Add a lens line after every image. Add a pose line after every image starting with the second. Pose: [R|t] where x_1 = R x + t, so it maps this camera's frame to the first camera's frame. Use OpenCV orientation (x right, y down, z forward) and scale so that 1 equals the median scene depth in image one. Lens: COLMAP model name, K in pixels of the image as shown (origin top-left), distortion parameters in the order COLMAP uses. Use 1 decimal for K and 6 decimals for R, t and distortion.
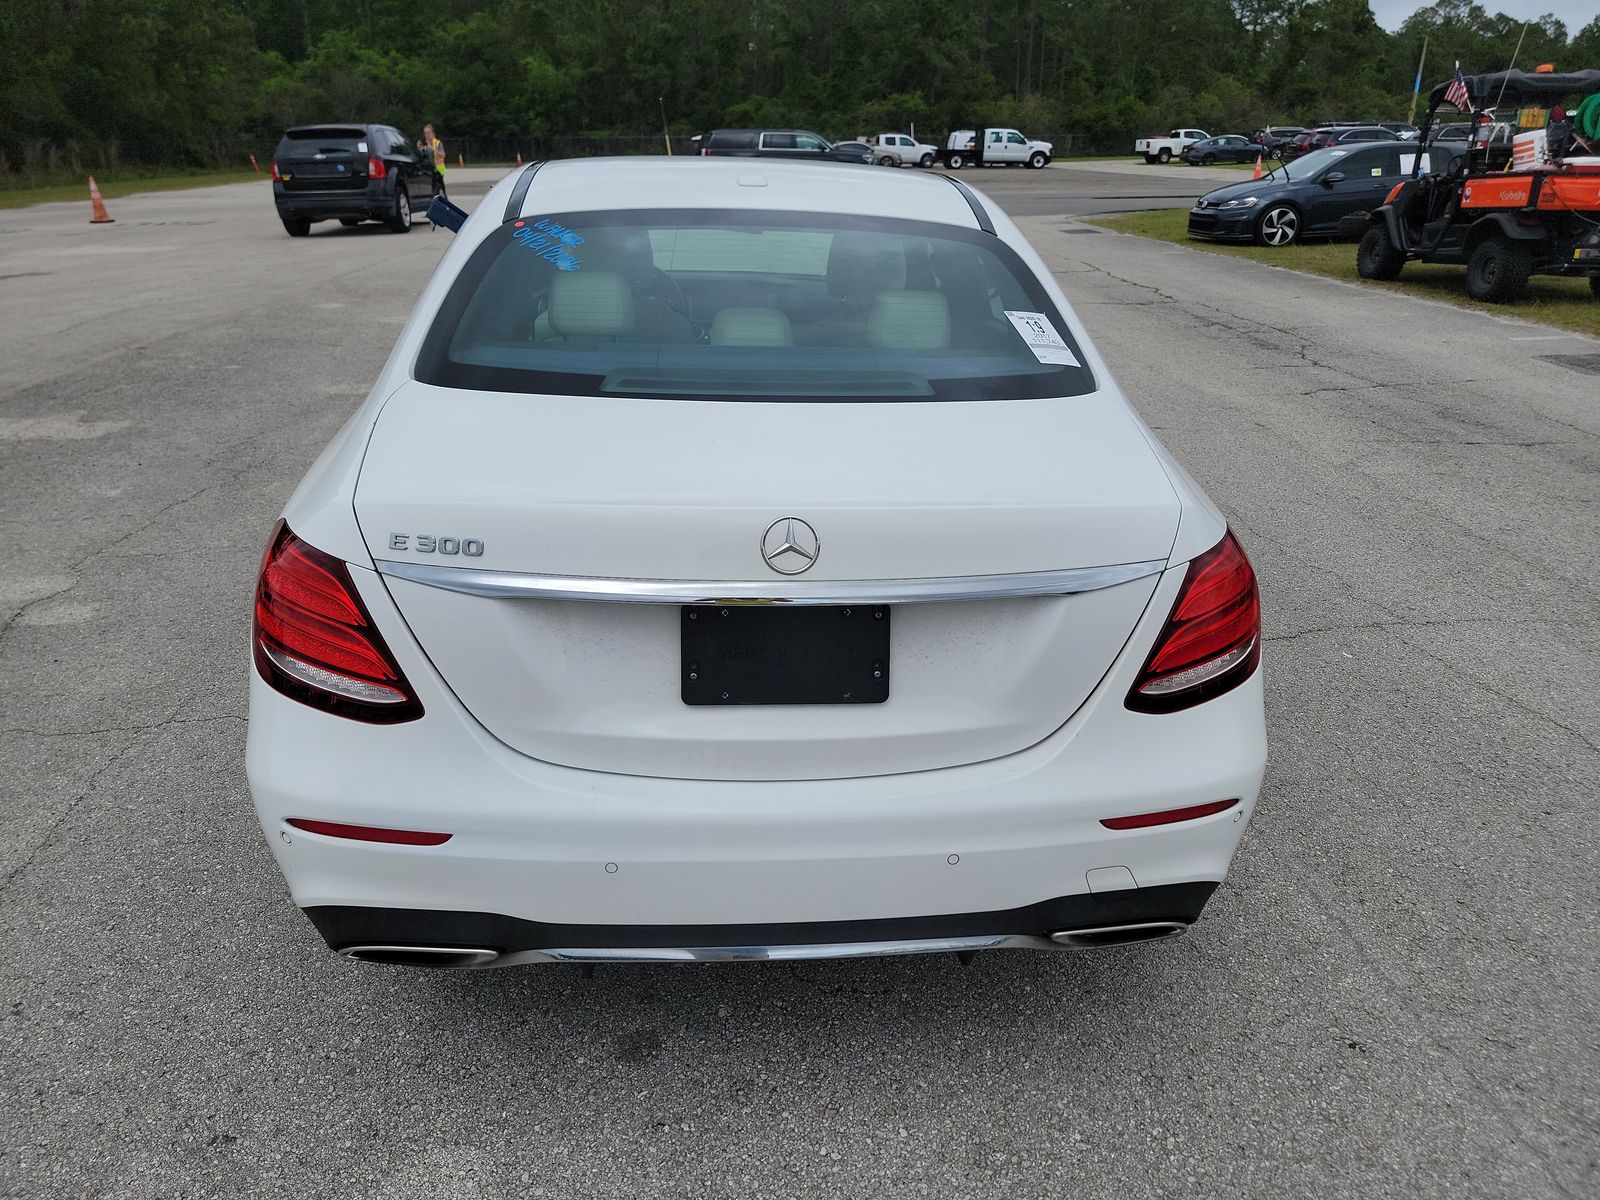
lens RADIAL K [[1250.8, 0, 802.1], [0, 1250.8, 598.3], [0, 0, 1]] dist [0.115365, -0.108405]
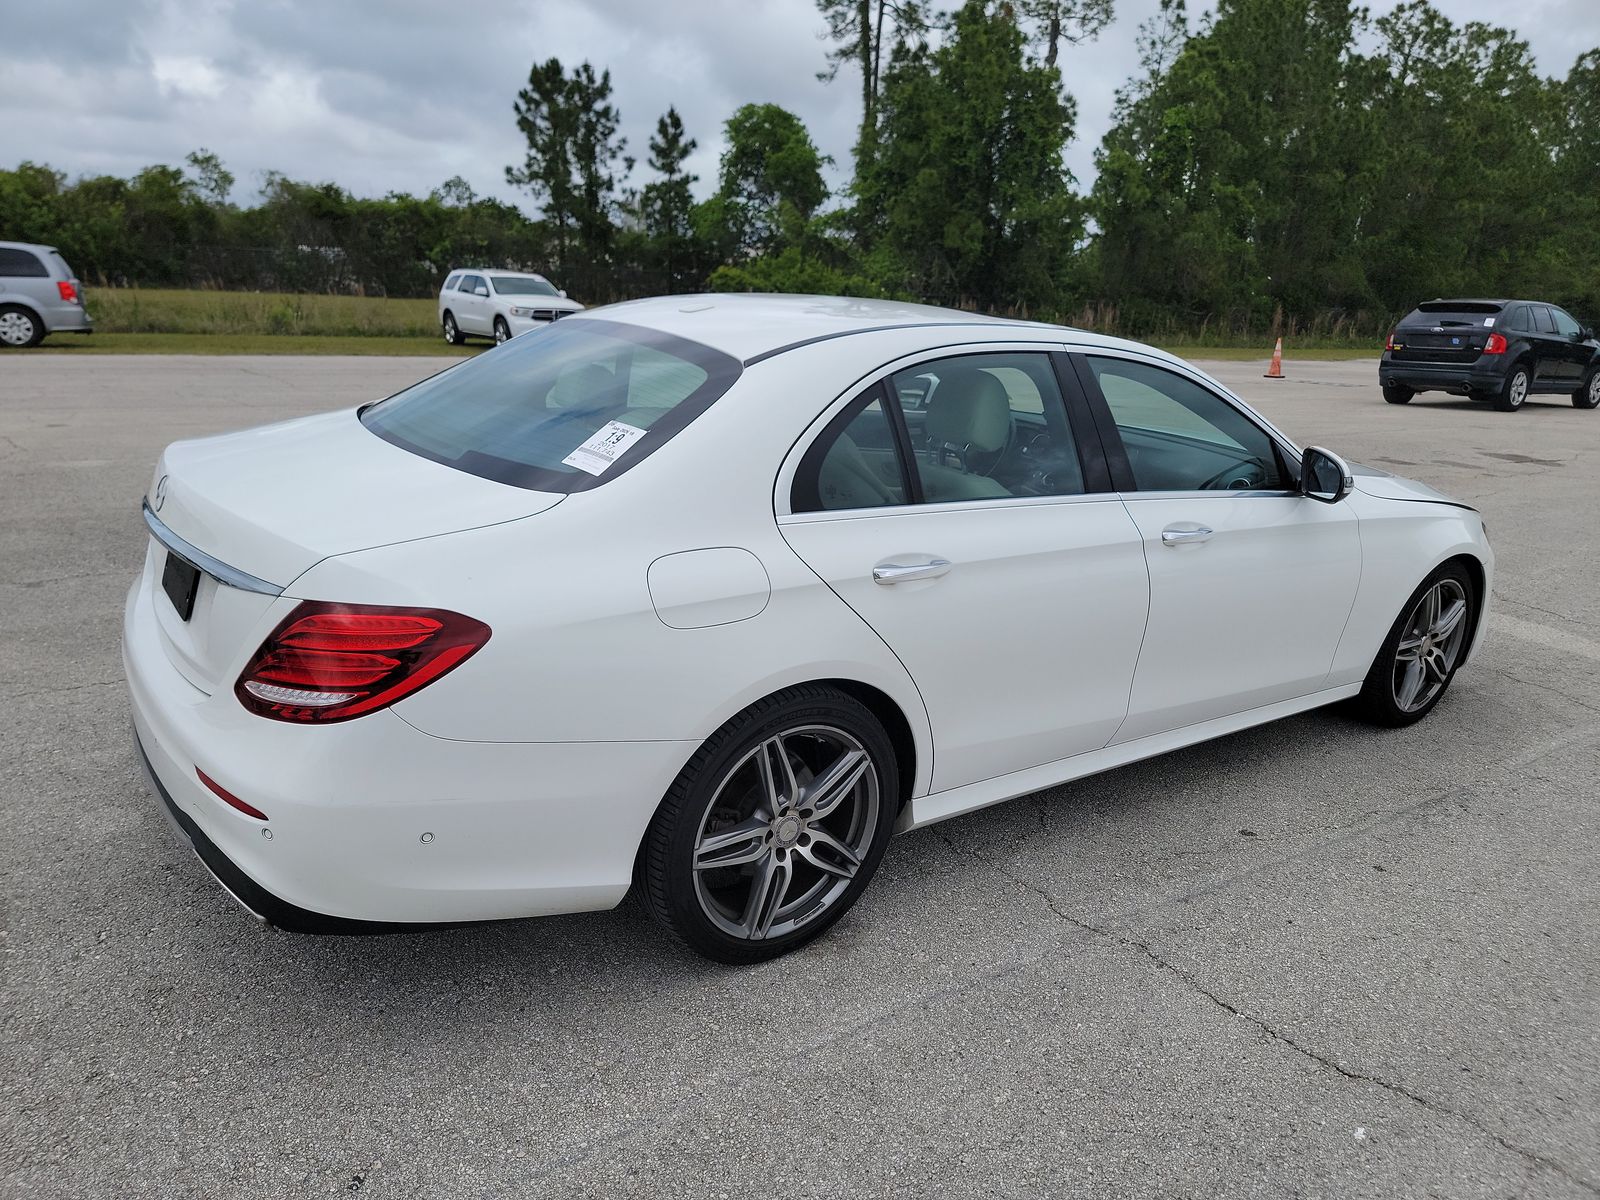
lens RADIAL K [[1250.8, 0, 802.1], [0, 1250.8, 598.3], [0, 0, 1]] dist [0.115365, -0.108405]
pose [[0.467716, 0.246199, -0.848898, 0.203705], [-0.354112, 0.932171, 0.075246, -0.037994], [0.809843, 0.265411, 0.523174, 0.102336]]
